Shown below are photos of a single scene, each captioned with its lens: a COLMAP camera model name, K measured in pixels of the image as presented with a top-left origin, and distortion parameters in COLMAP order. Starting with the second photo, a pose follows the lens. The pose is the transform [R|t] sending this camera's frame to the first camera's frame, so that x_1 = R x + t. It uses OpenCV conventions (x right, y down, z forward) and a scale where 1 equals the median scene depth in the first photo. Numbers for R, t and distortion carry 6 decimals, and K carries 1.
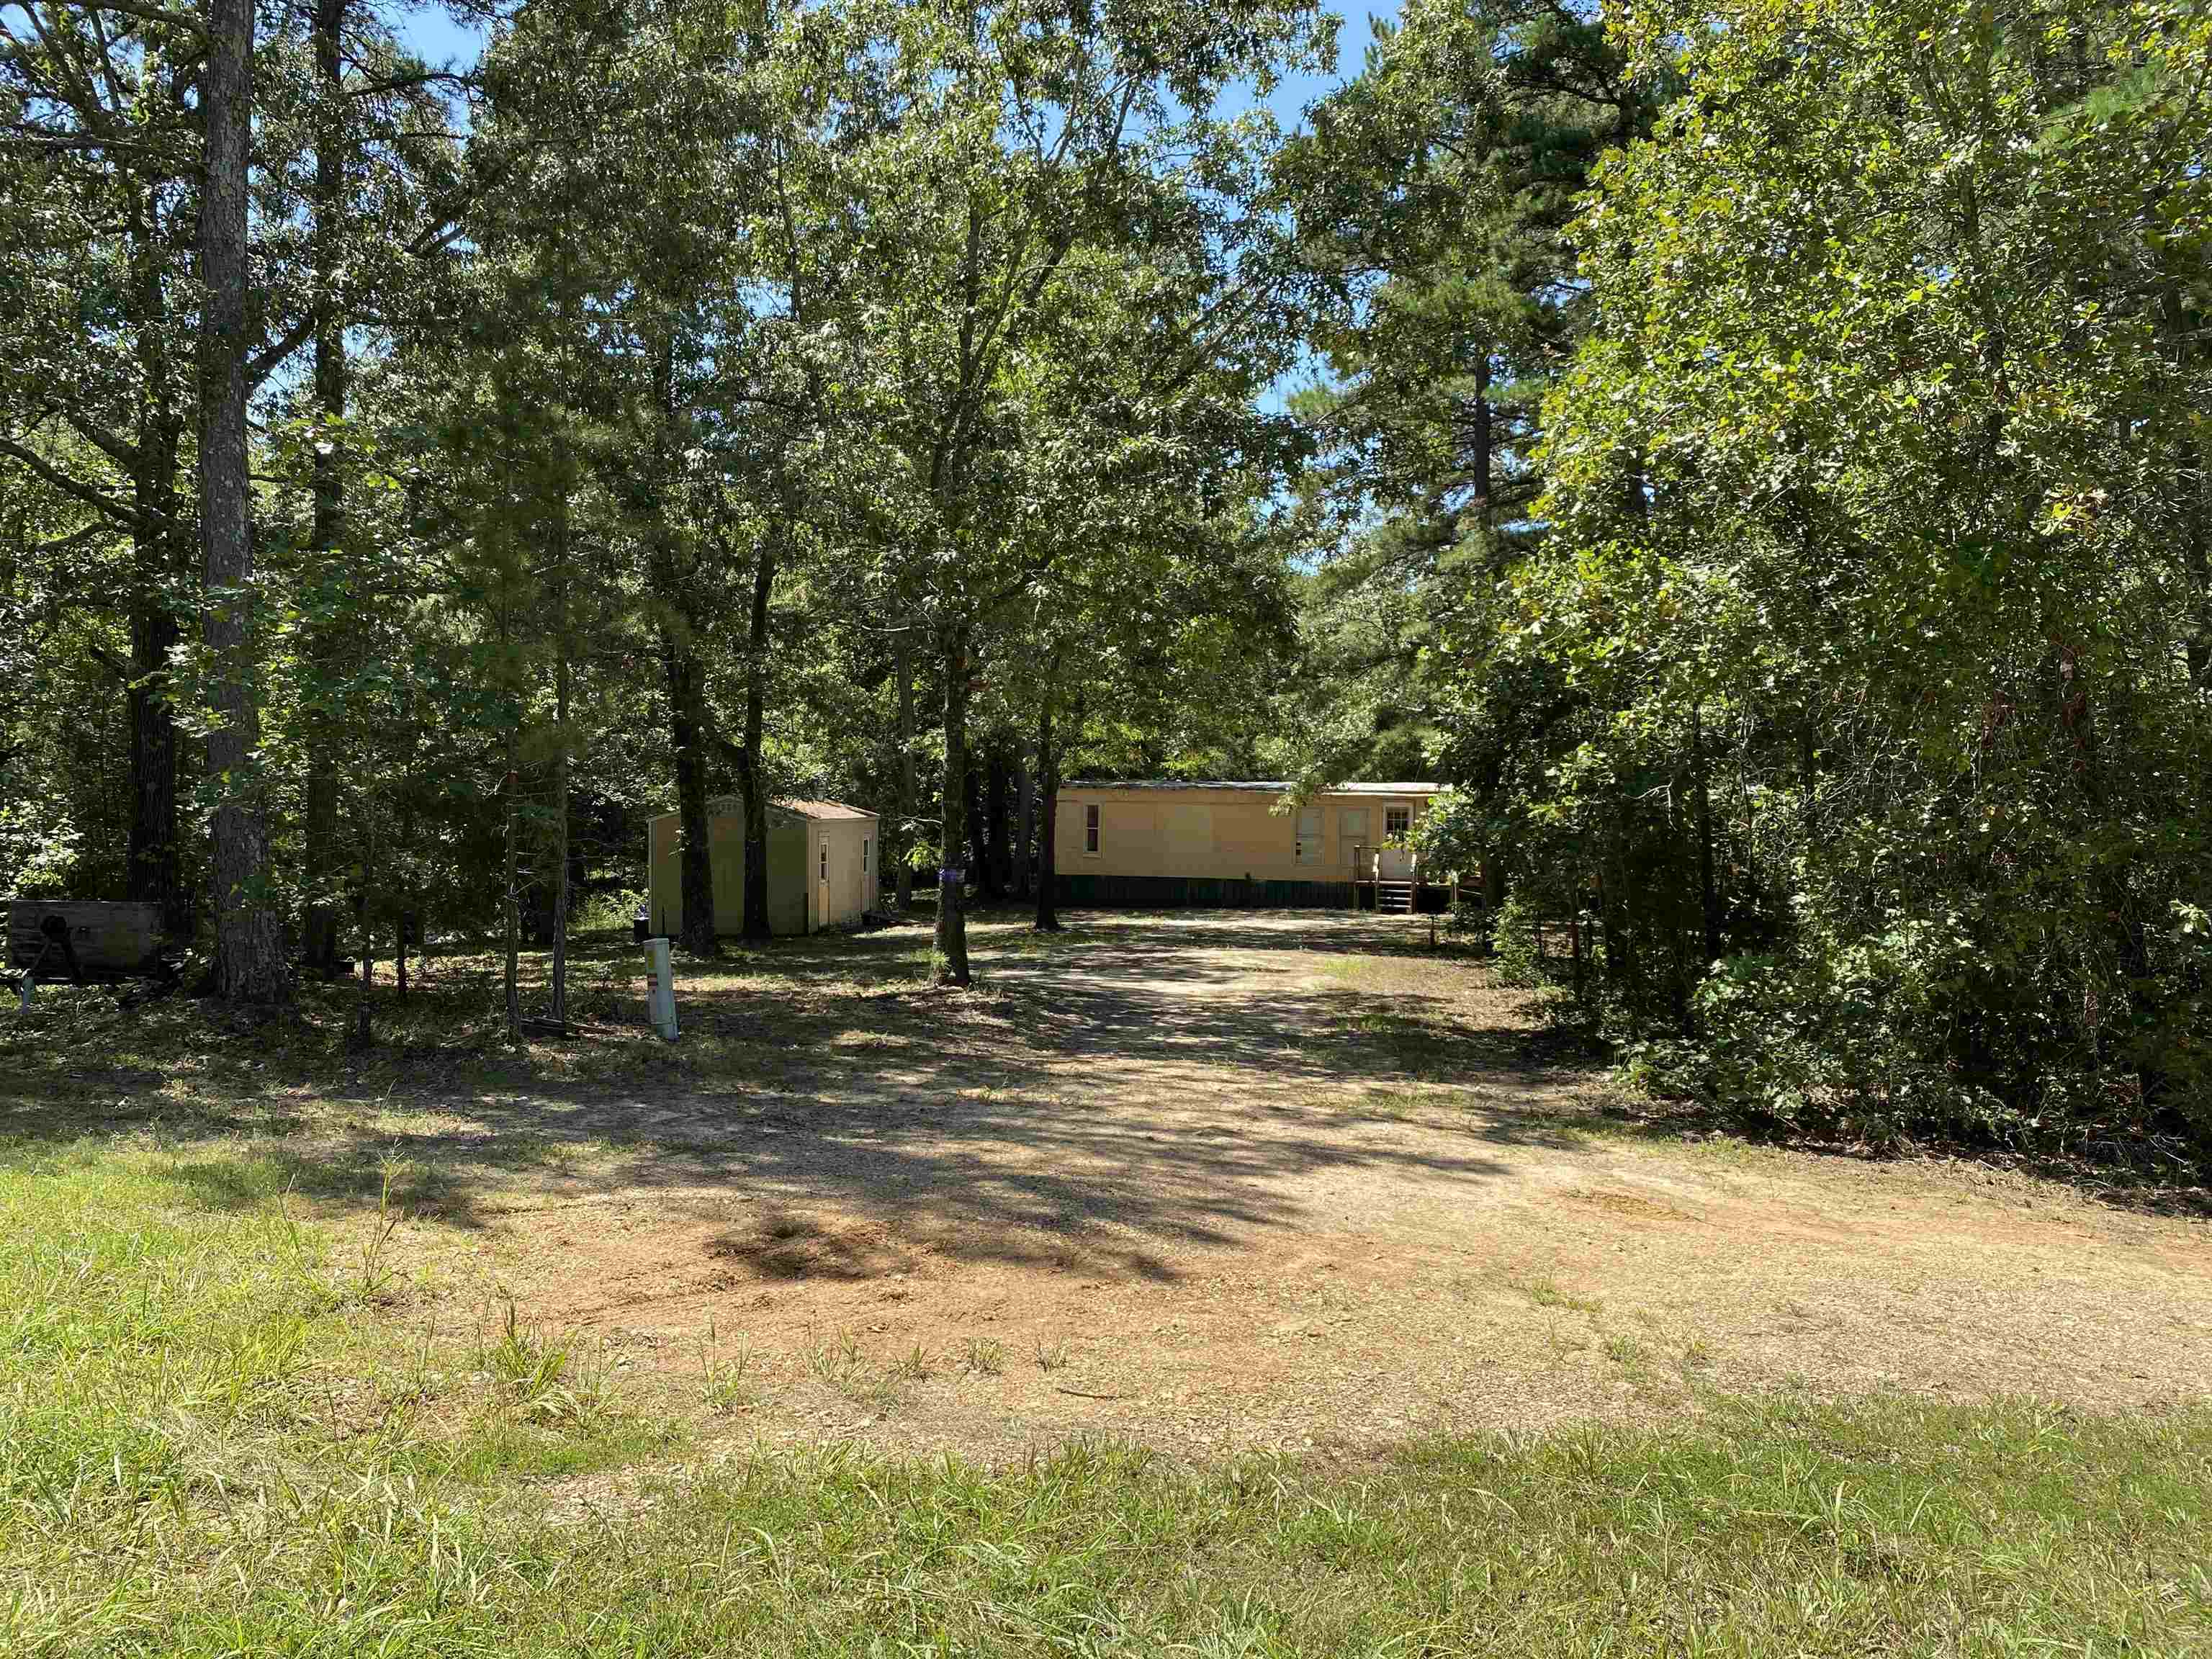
lens RADIAL K [[1692.5, 0, 1111.9], [0, 1692.5, 833.2], [0, 0, 1]] dist [0.059639, -0.078101]
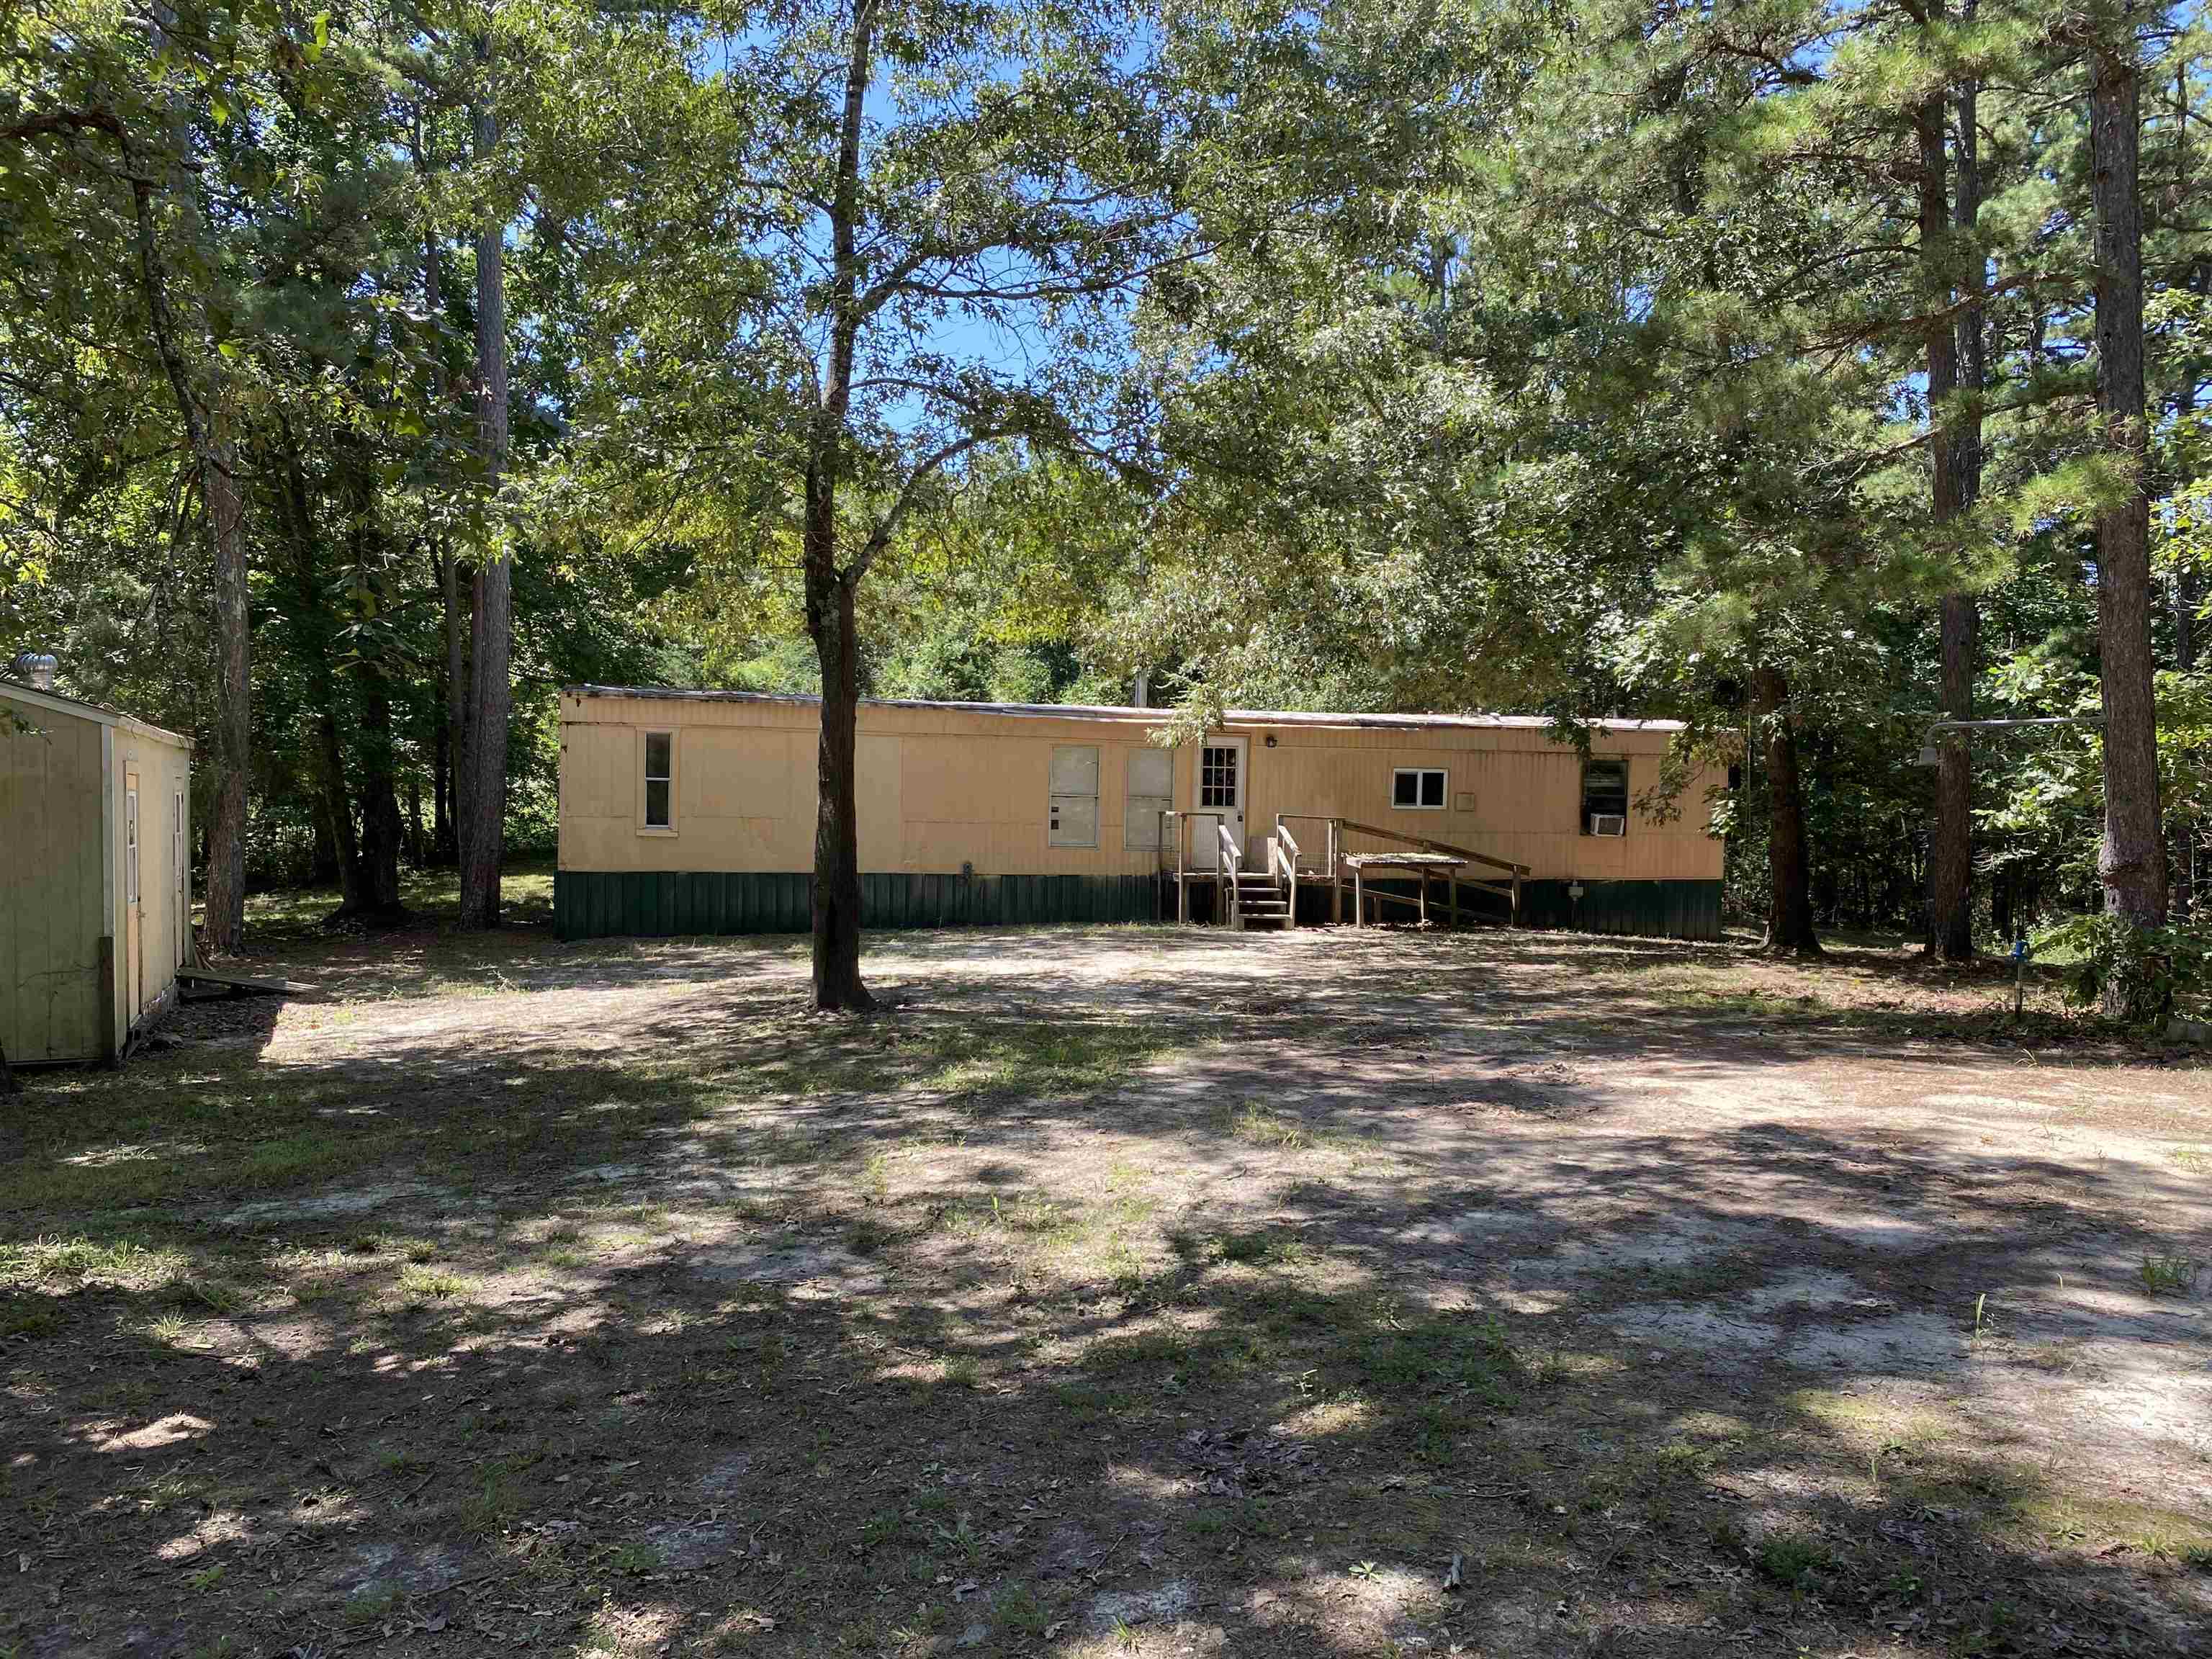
lens RADIAL K [[1692.5, 0, 1115.4], [0, 1692.5, 827.1], [0, 0, 1]] dist [0.059639, -0.078101]
pose [[0.878280, -0.002786, 0.478139, -0.301785], [0.002246, 0.999996, 0.001702, 0.024323], [-0.478142, -0.000421, 0.878282, 1.087730]]
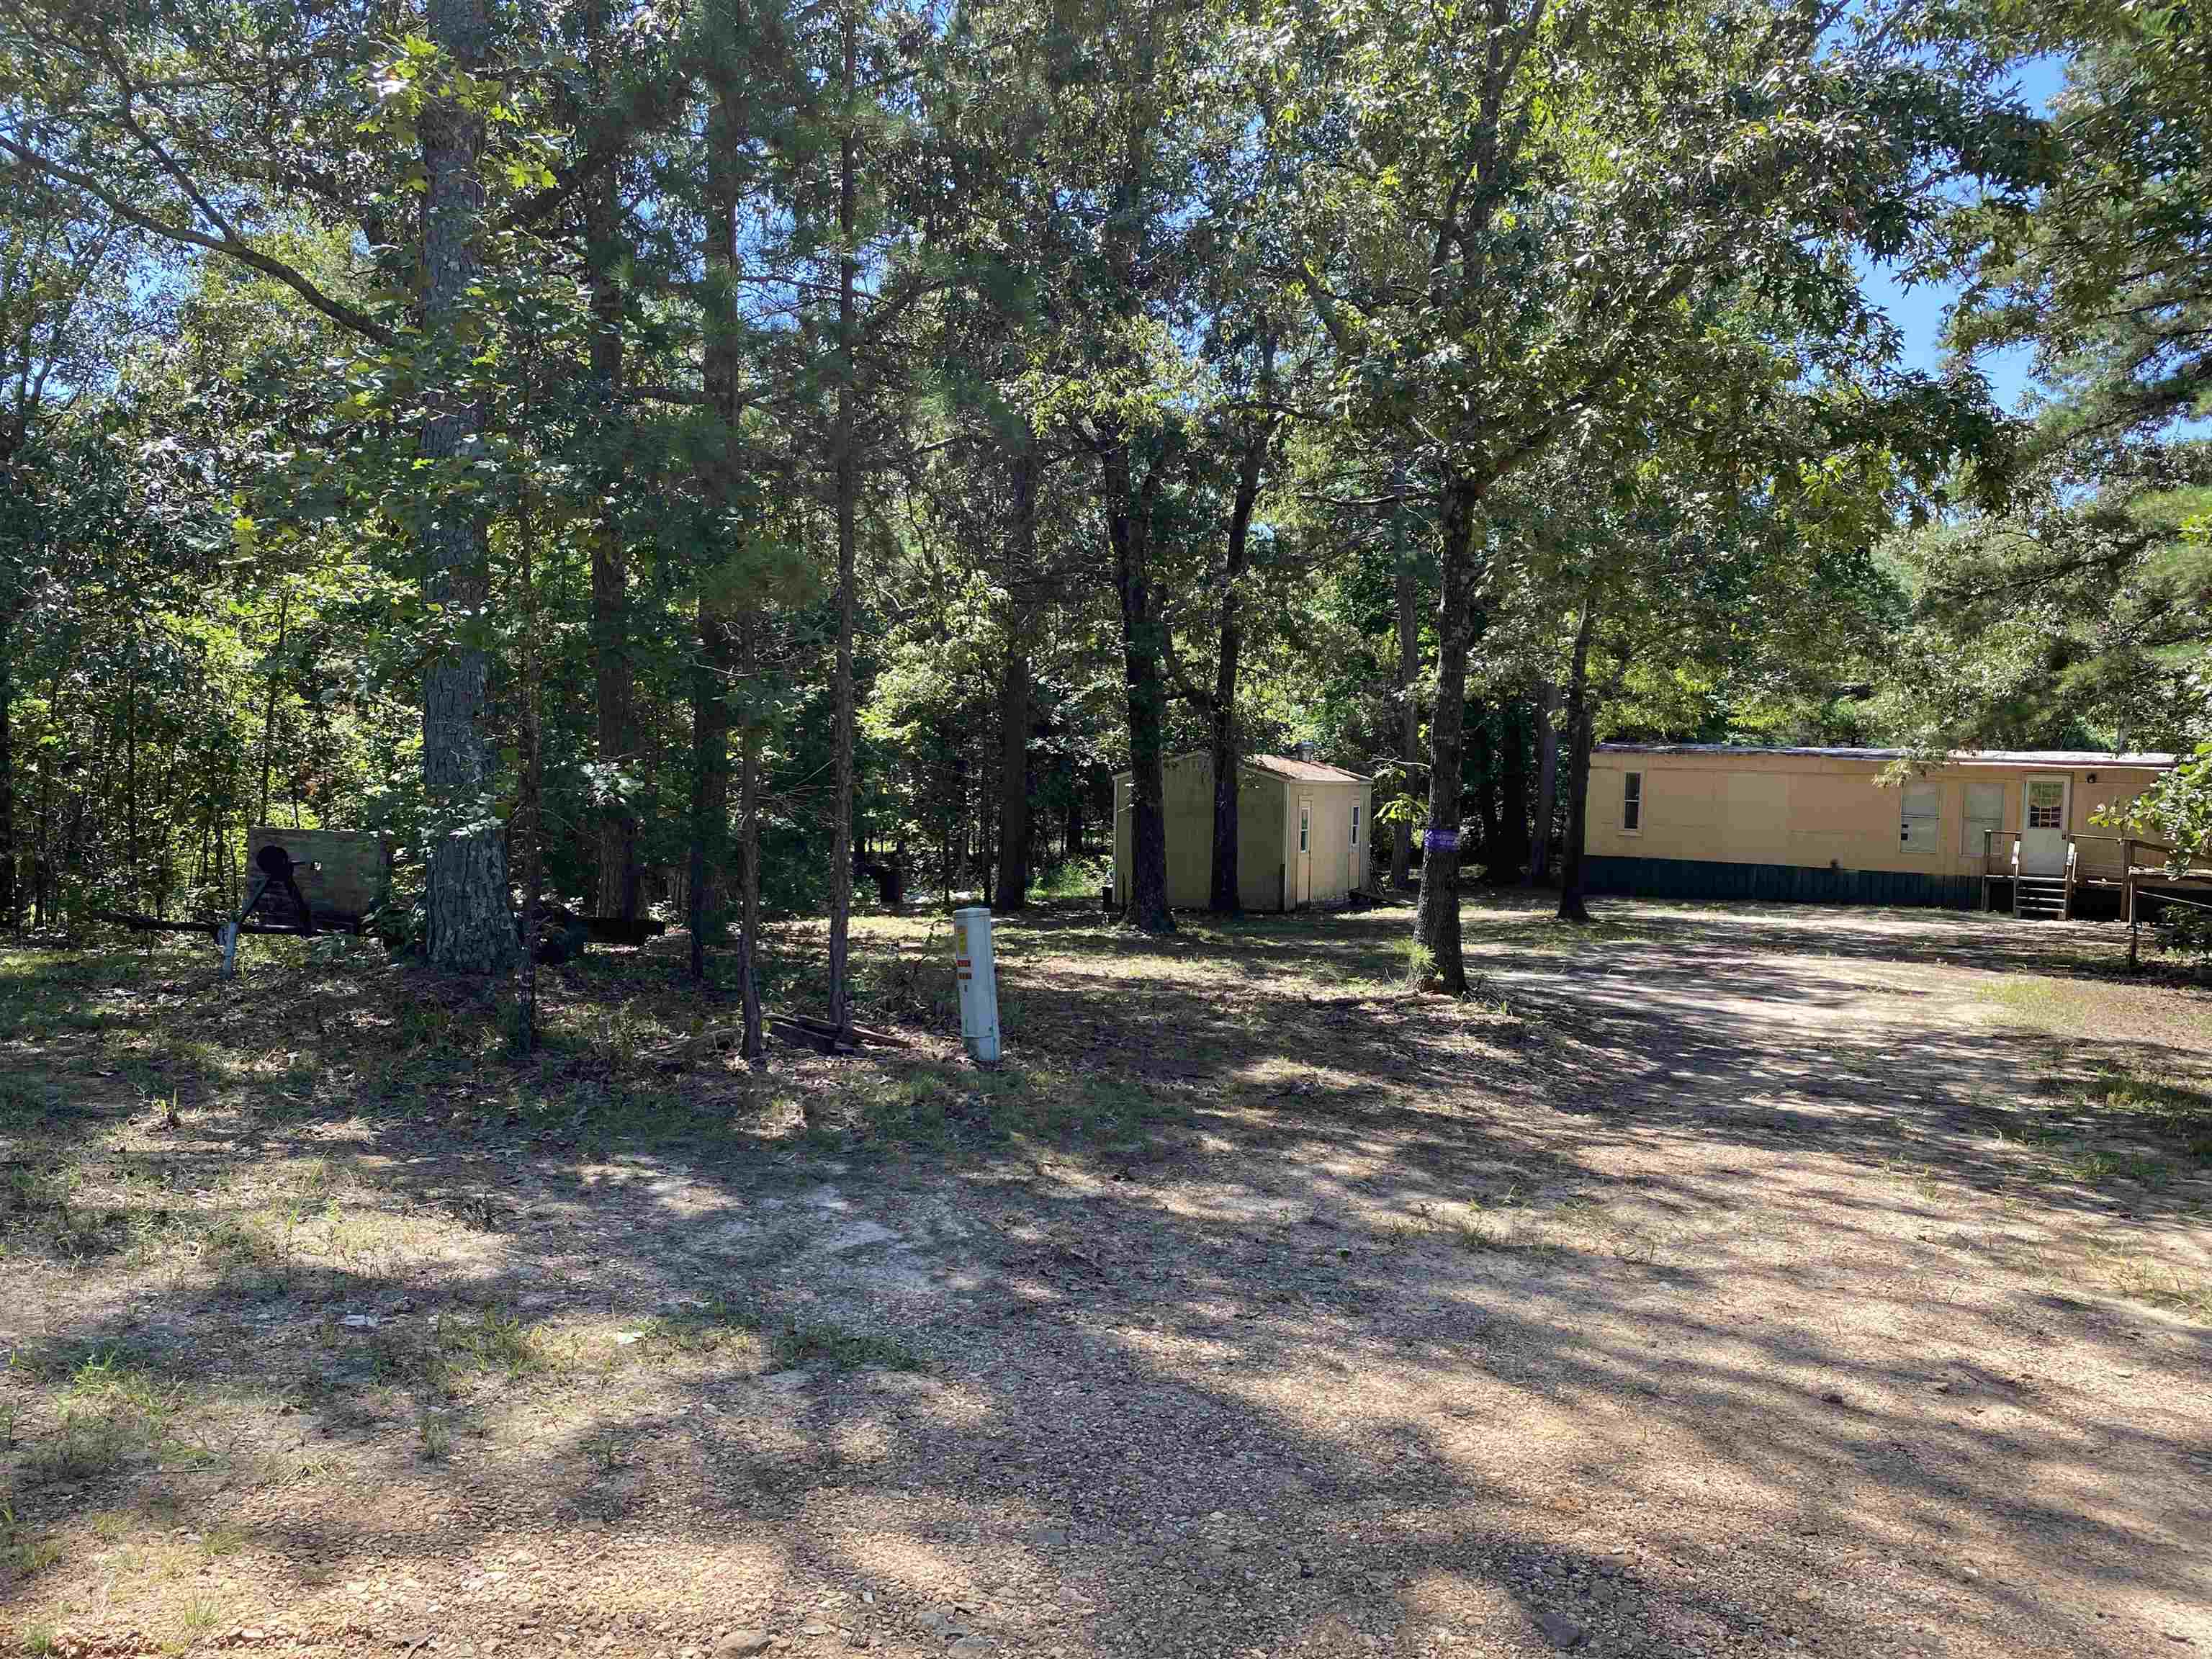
lens RADIAL K [[1692.5, 0, 1089.8], [0, 1692.5, 824.3], [0, 0, 1]] dist [0.059639, -0.078101]
pose [[0.951286, 0.028409, -0.306998, -0.015572], [-0.026238, 0.999593, 0.011198, 0.013890], [0.307192, -0.002597, 0.951644, 0.261180]]
